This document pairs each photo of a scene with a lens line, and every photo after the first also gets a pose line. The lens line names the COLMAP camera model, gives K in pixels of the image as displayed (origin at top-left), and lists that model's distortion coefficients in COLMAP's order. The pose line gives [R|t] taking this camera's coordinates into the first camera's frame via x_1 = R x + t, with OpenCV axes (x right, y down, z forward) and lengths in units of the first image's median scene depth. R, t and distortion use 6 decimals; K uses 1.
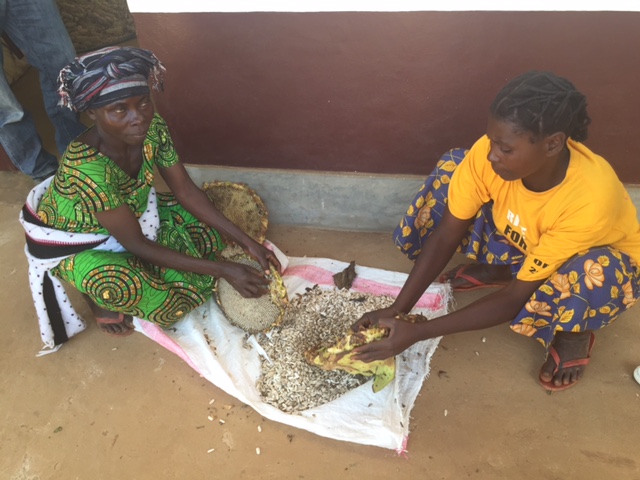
lens RADIAL K [[531.6, 0, 296.8], [0, 531.6, 240.7], [0, 0, 1]] dist [0.031801, 0.002548]
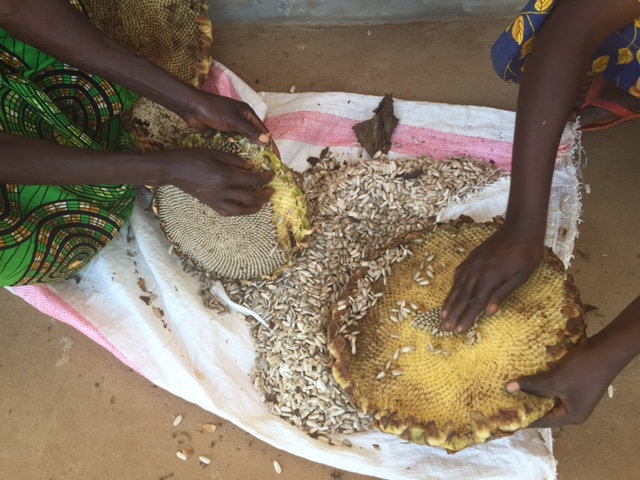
lens RADIAL K [[531.6, 0, 296.8], [0, 531.6, 240.7], [0, 0, 1]] dist [0.031801, 0.002548]
pose [[0.986817, -0.143307, 0.075203, -0.048305], [0.097064, 0.895894, 0.433534, -0.073900], [-0.129503, -0.420519, 0.897994, 0.505946]]
